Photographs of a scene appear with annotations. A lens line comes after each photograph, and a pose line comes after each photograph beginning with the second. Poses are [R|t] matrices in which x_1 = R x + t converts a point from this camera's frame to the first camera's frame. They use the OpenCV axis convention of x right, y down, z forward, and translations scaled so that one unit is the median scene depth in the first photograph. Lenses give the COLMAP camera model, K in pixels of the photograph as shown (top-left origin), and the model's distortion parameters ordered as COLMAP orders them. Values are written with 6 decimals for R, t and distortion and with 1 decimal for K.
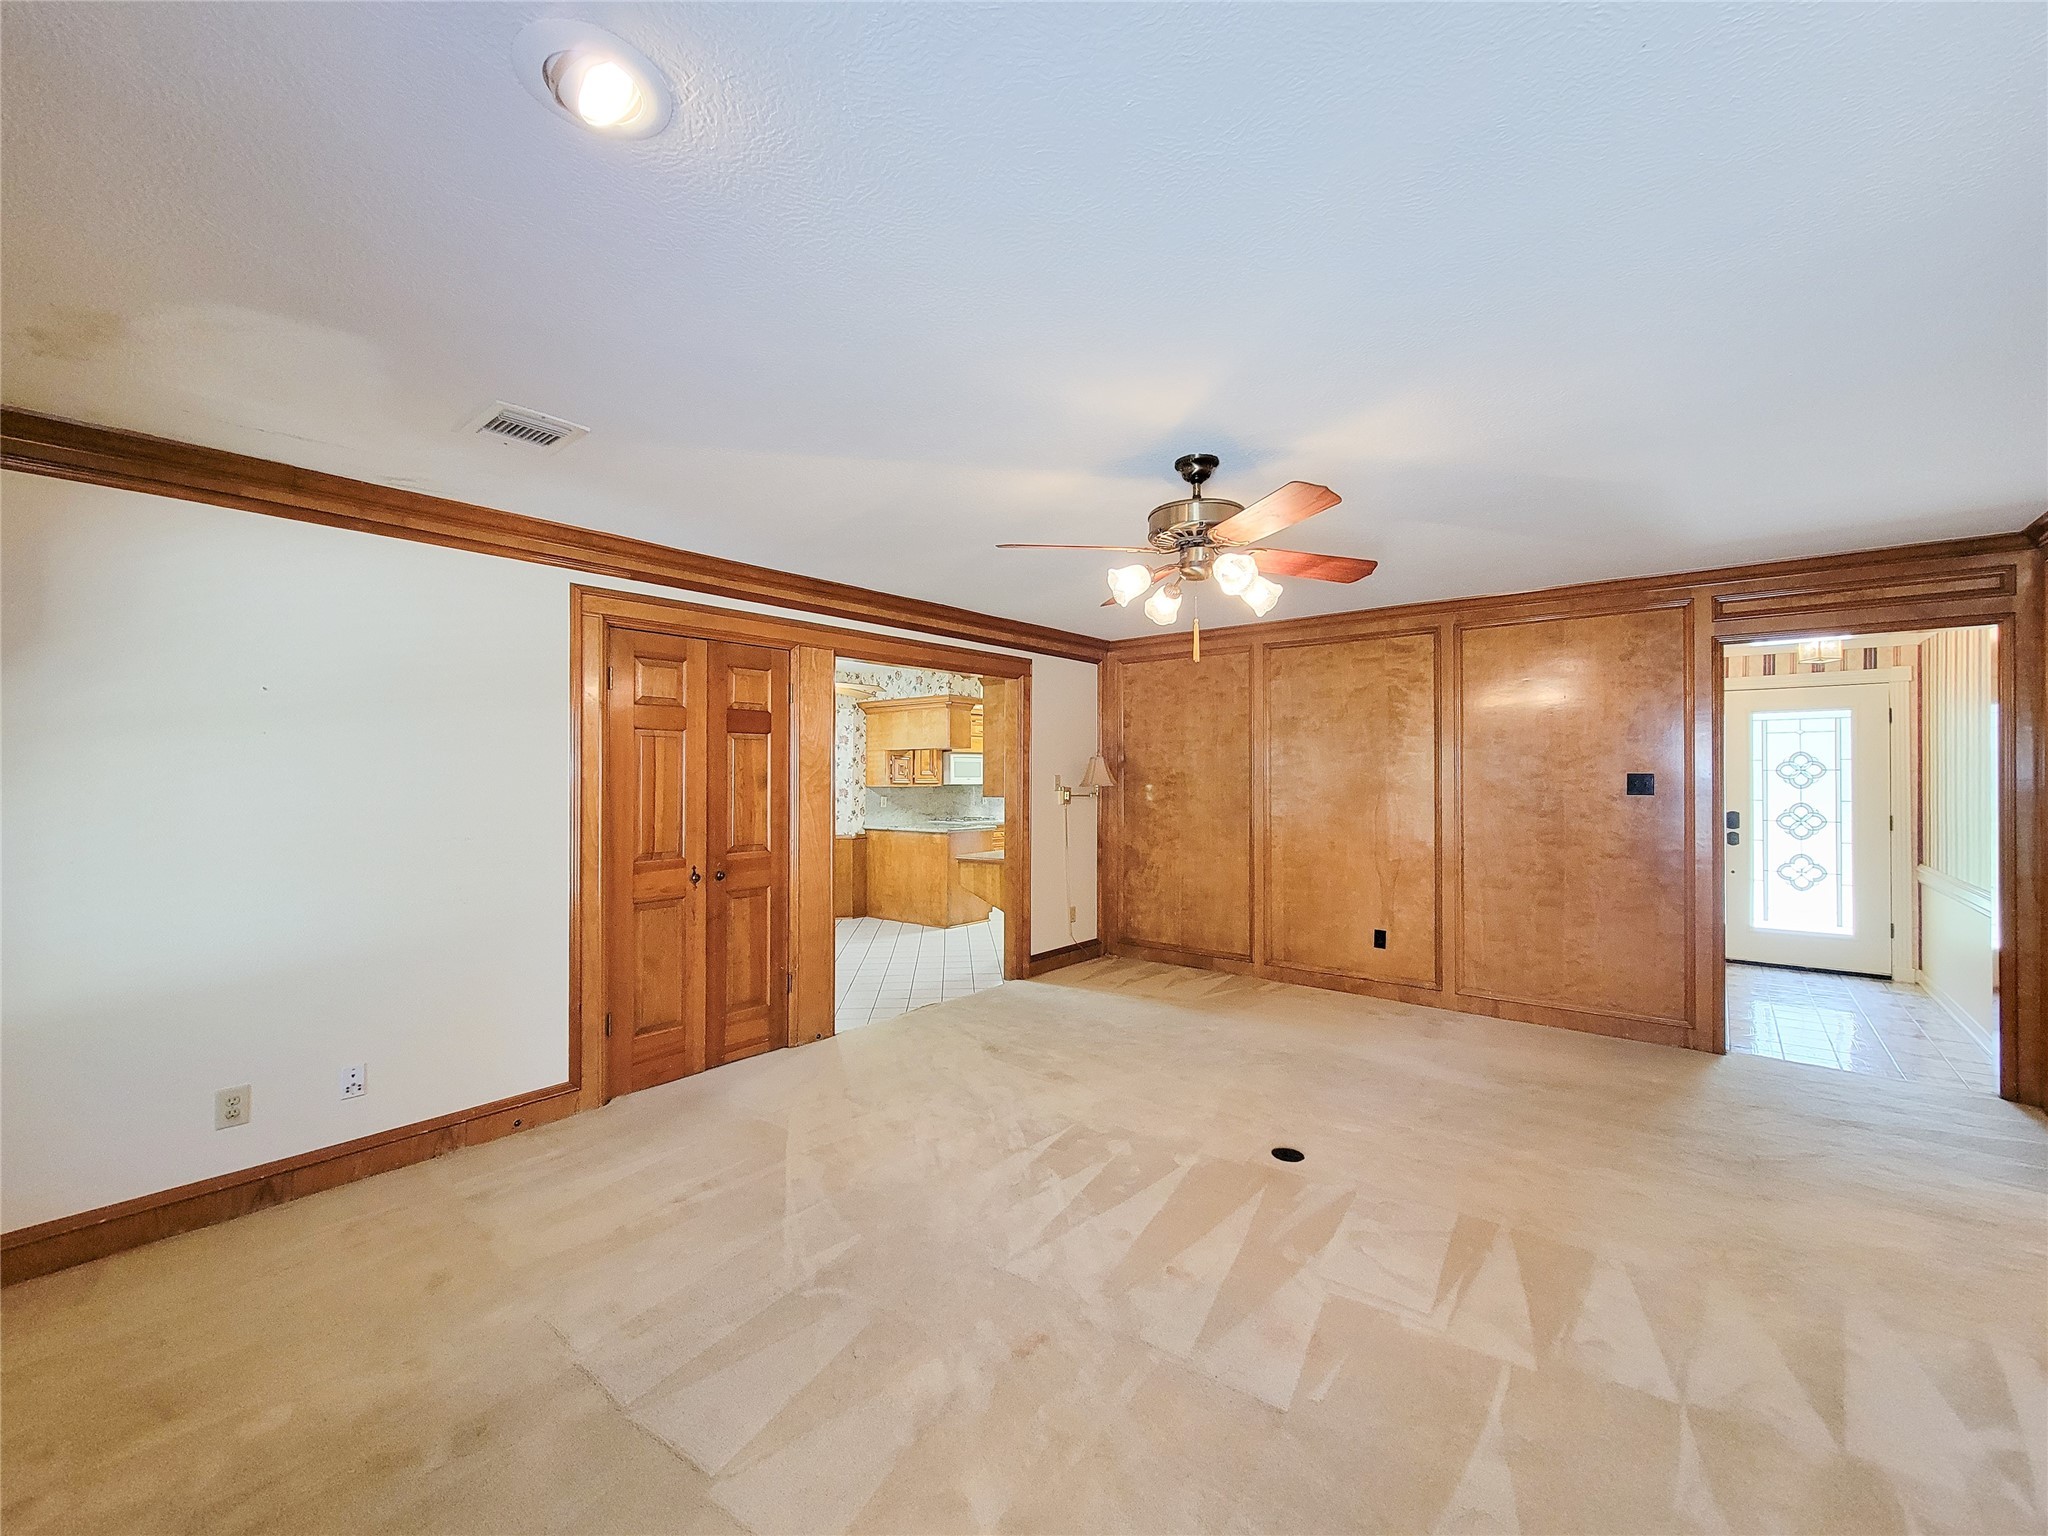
lens RADIAL K [[844.4, 0, 1019.3], [0, 844.4, 771.1], [0, 0, 1]] dist [0.000998, -0.002631]
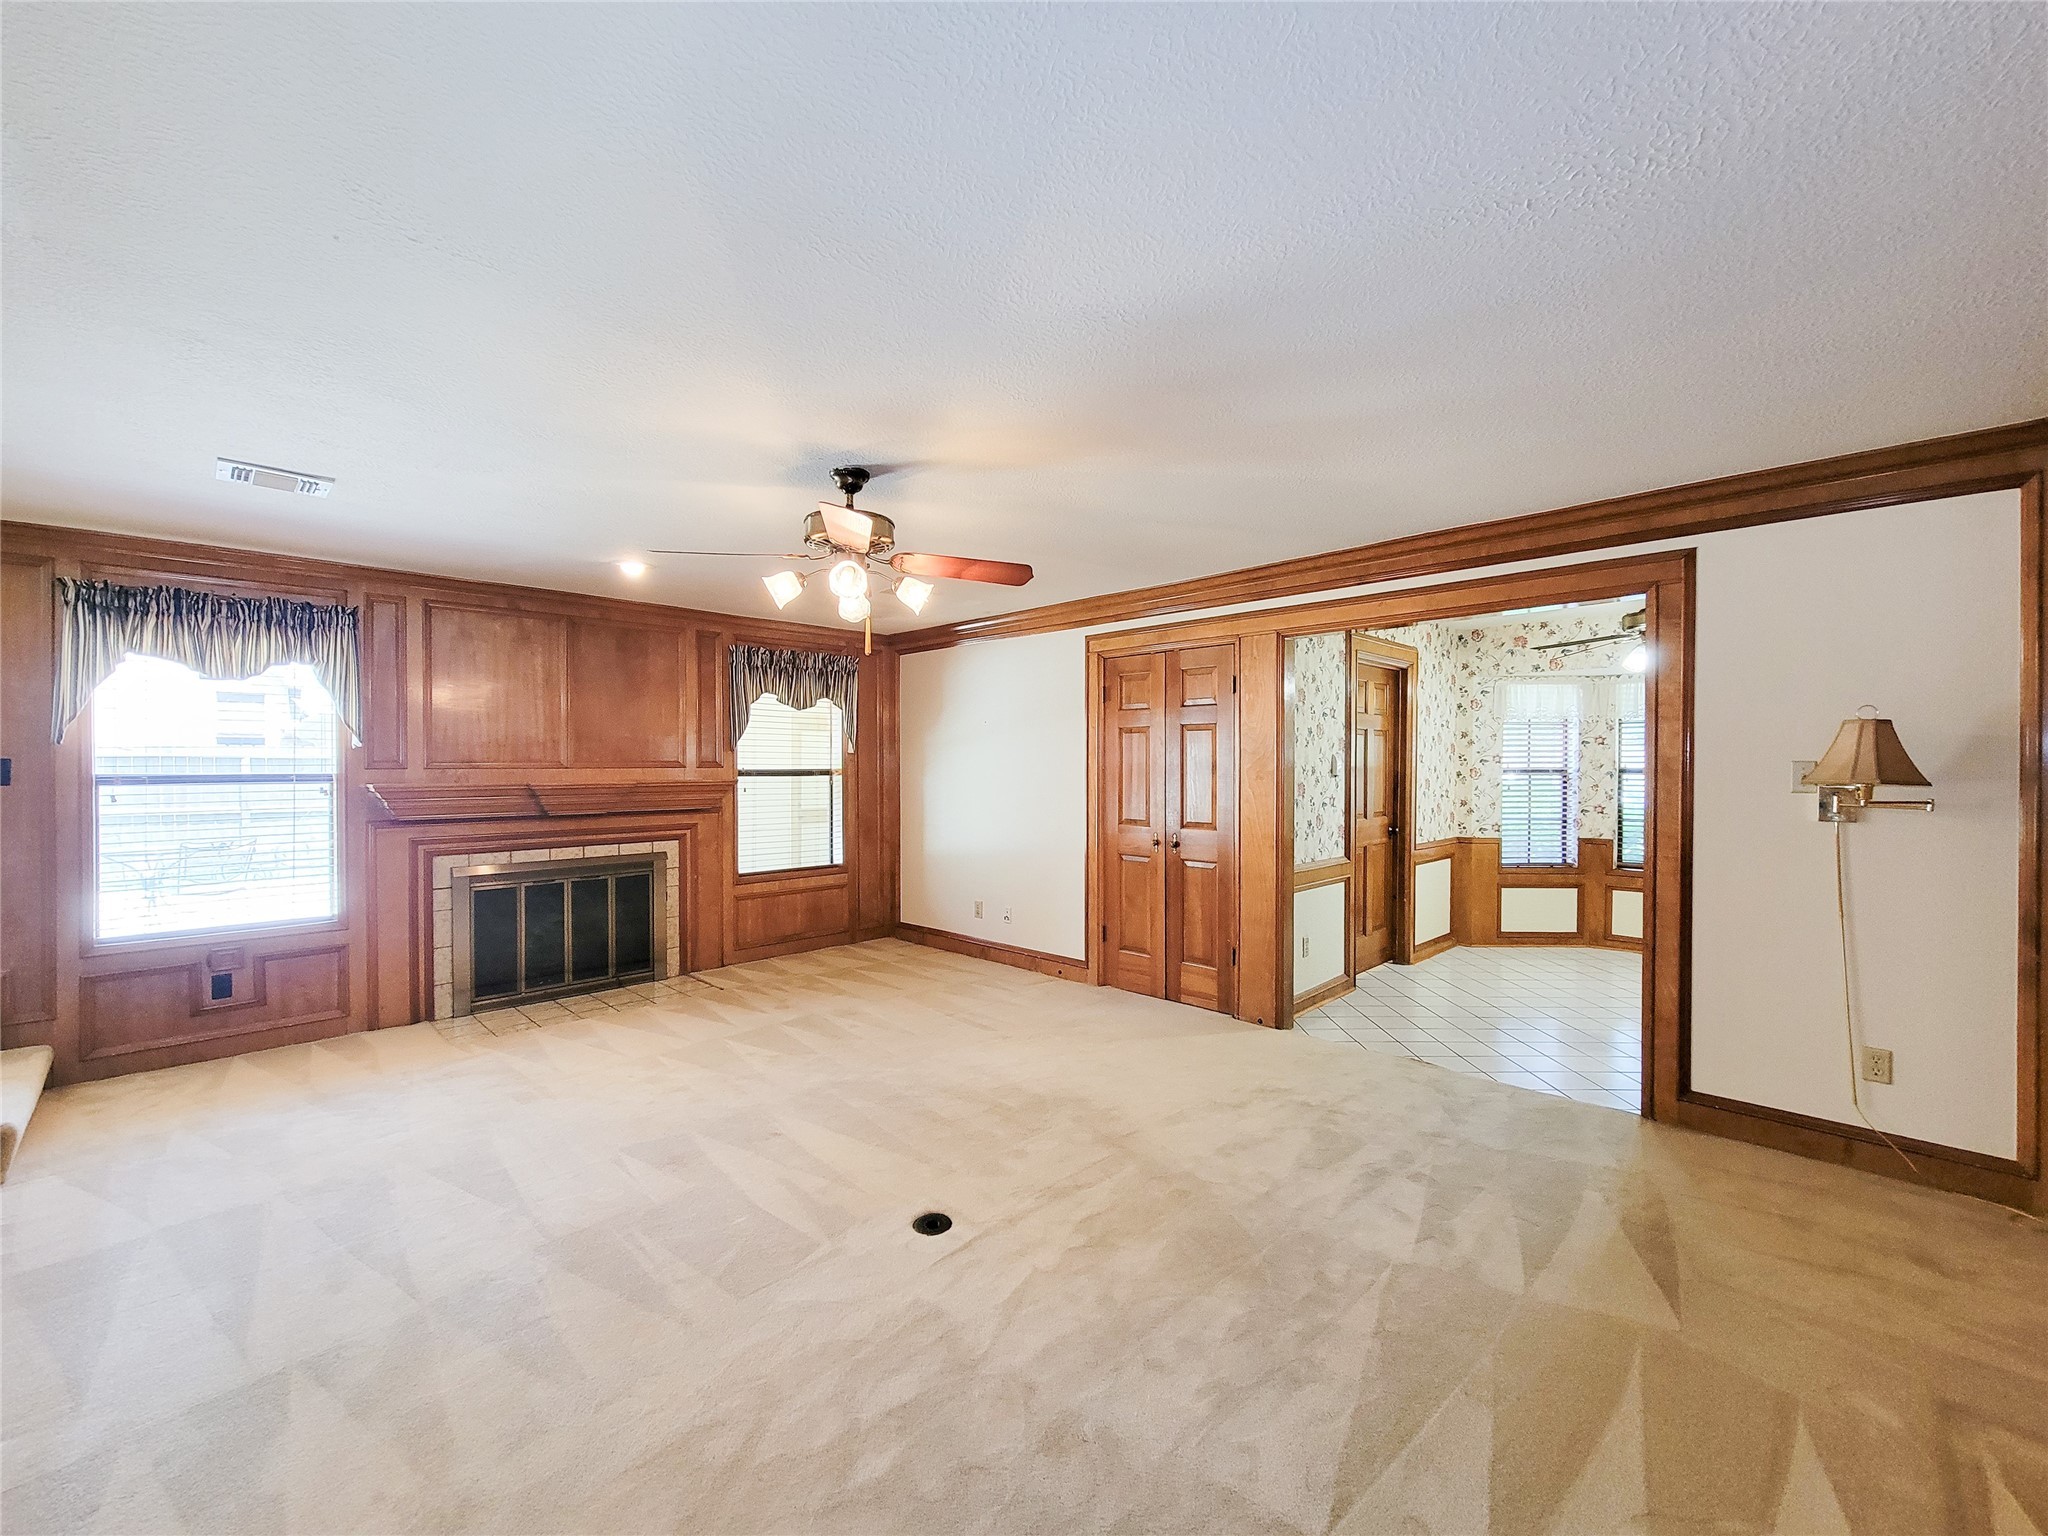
lens RADIAL K [[844.4, 0, 1026.1], [0, 844.4, 766.6], [0, 0, 1]] dist [0.000998, -0.002631]
pose [[-0.100106, 0.005256, -0.994963, 0.692279], [0.004807, 0.999977, 0.004799, 0.004131], [0.994965, -0.004302, -0.100129, 0.722083]]
